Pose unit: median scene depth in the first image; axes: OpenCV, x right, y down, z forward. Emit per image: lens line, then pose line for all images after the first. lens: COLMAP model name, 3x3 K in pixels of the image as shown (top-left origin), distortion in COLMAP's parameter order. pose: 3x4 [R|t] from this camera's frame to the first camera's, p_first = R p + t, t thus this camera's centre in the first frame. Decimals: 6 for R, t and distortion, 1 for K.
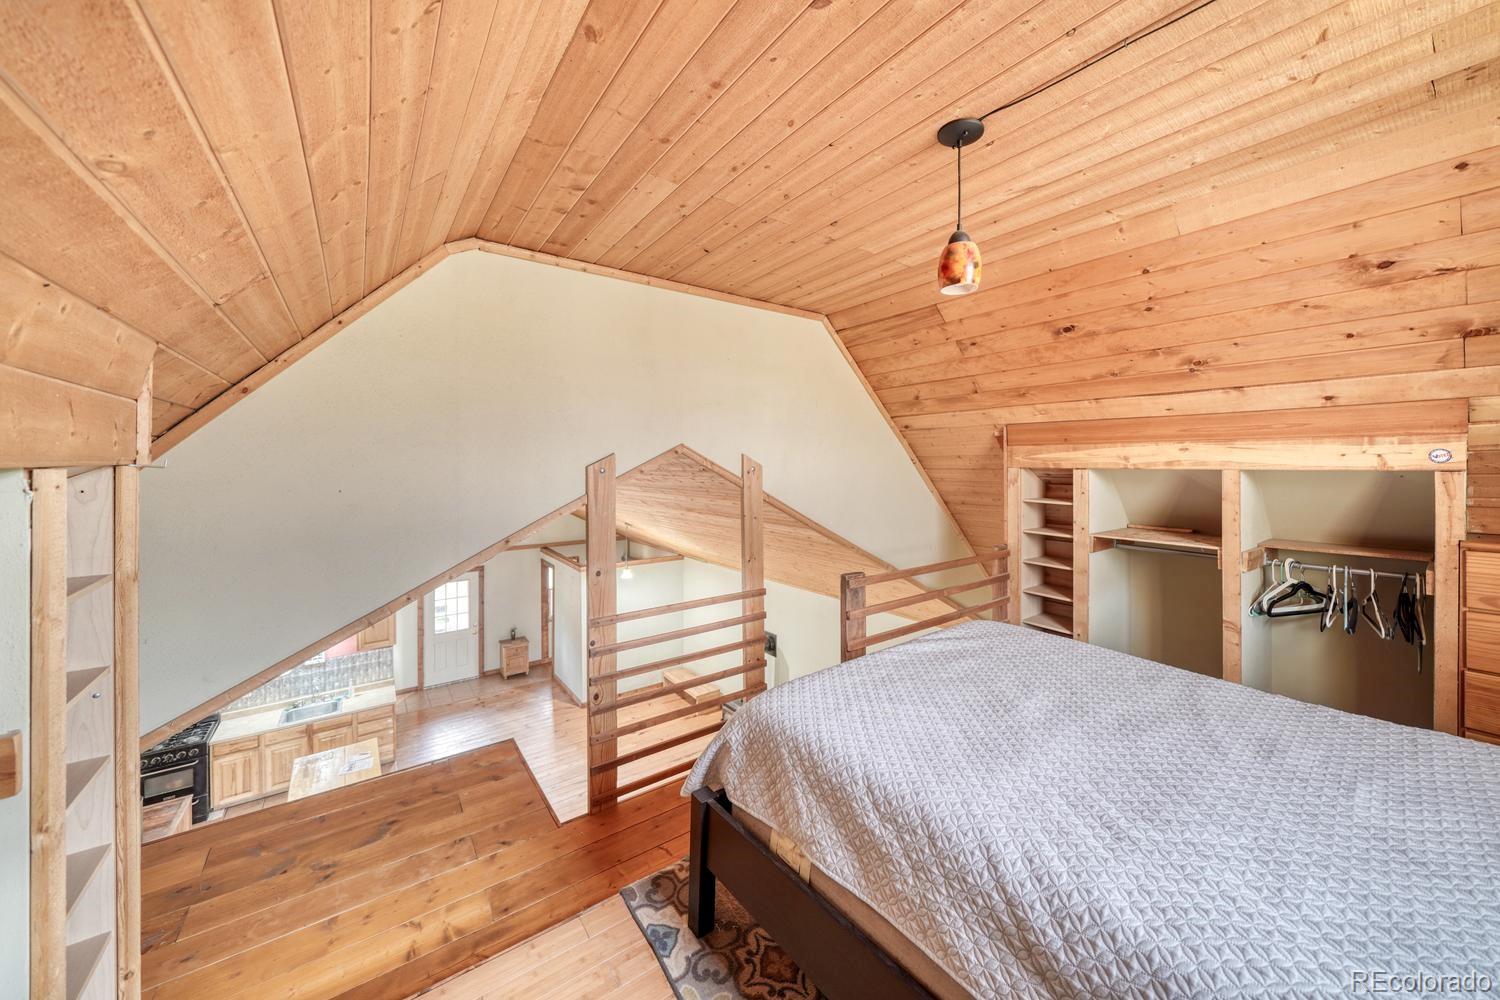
lens RADIAL K [[518.4, 0, 726.8], [0, 518.4, 465.2], [0, 0, 1]] dist [-0.000005, 0.000069]
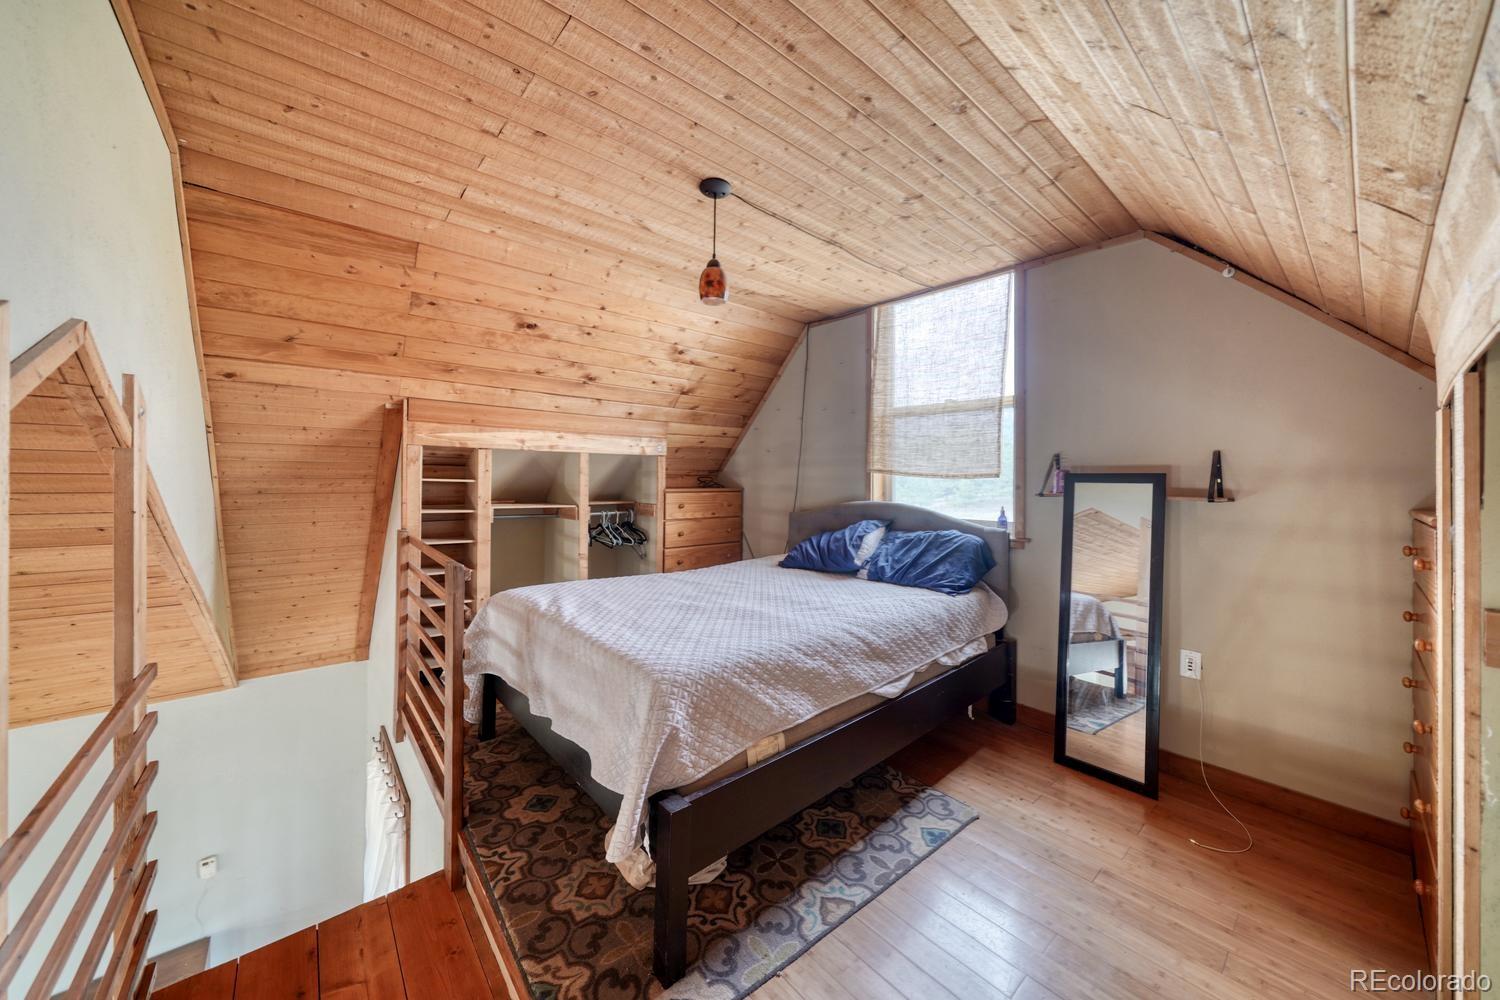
lens RADIAL K [[531.4, 0, 749.2], [0, 531.4, 476.7], [0, 0, 1]] dist [-0.000089, 0.000083]
pose [[-0.088894, 0.005472, 0.996026, -0.446239], [-0.010894, 0.999920, -0.006466, 0.060707], [-0.995981, -0.011426, -0.088828, 0.481224]]
